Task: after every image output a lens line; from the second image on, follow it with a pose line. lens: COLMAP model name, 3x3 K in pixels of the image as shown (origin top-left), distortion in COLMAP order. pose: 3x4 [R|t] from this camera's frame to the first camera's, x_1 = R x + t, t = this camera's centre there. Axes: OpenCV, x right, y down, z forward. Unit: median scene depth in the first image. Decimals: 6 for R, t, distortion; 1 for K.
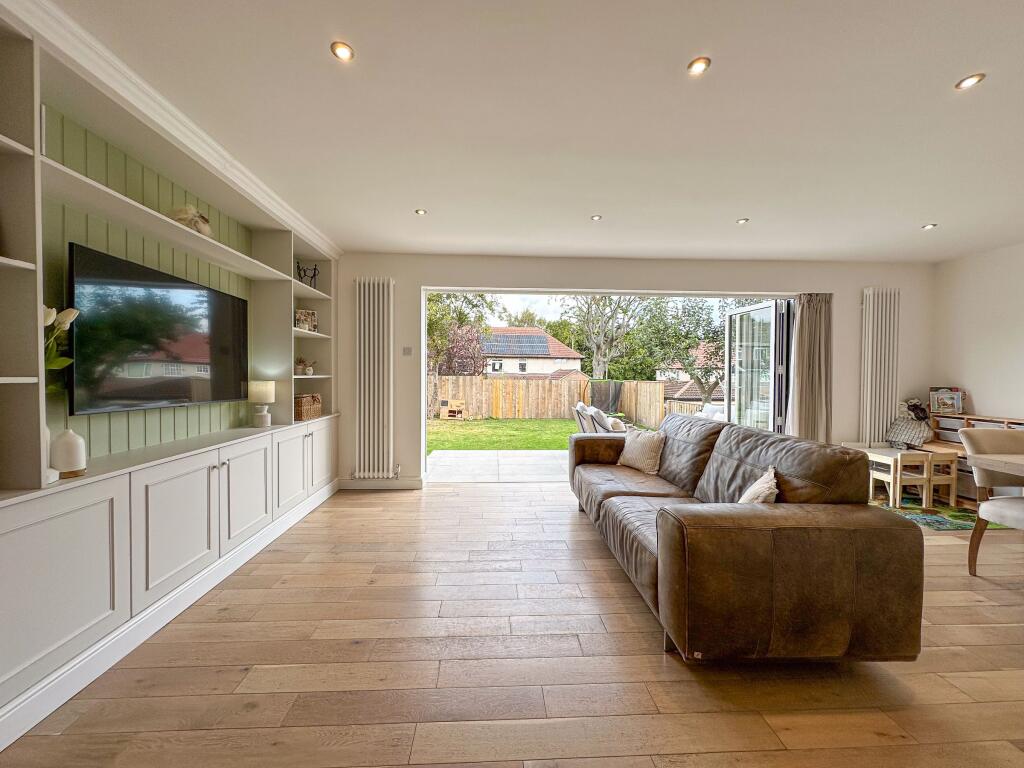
lens RADIAL K [[419.9, 0, 514.4], [0, 419.9, 383.7], [0, 0, 1]] dist [0.000490, 0.000482]
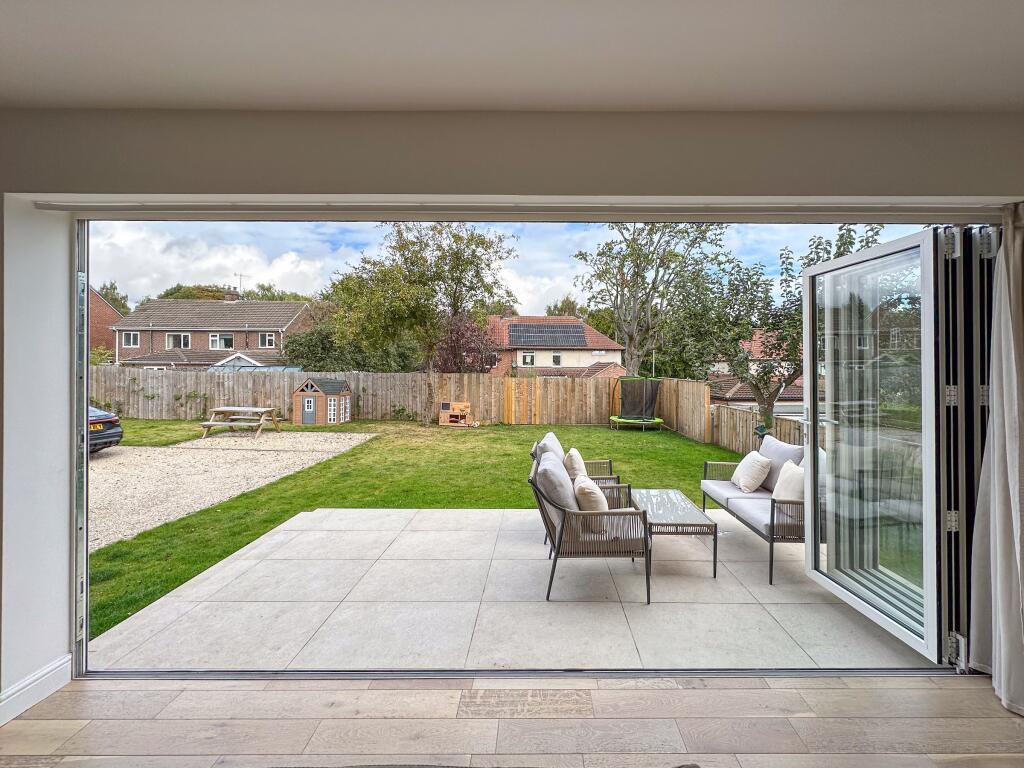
lens RADIAL K [[419.9, 0, 543.6], [0, 419.9, 359.9], [0, 0, 1]] dist [0.000490, 0.000482]
pose [[0.998412, -0.006950, -0.055895, 0.076256], [0.005044, 0.999403, -0.034169, -0.016582], [0.056099, 0.033833, 0.997852, 0.167090]]
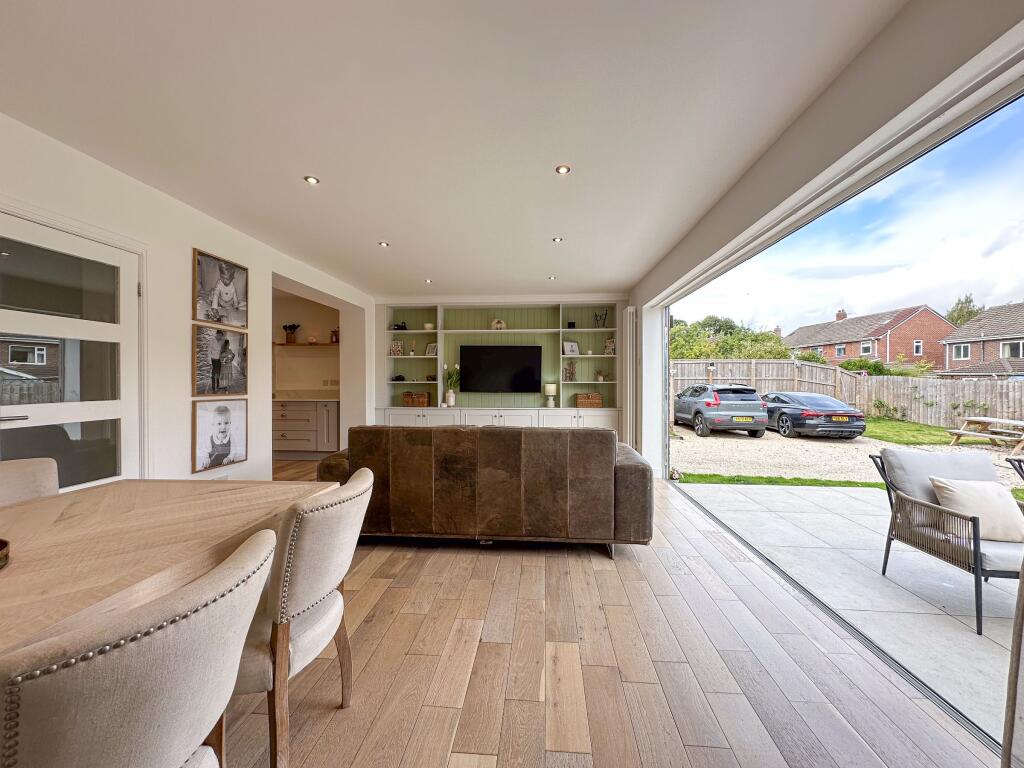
lens RADIAL K [[419.9, 0, 494.7], [0, 419.9, 376.3], [0, 0, 1]] dist [0.000490, 0.000482]
pose [[-0.180402, -0.017562, -0.983436, 0.265461], [-0.024570, 0.999609, -0.013344, -0.002101], [0.983286, 0.021756, -0.180763, 0.209460]]
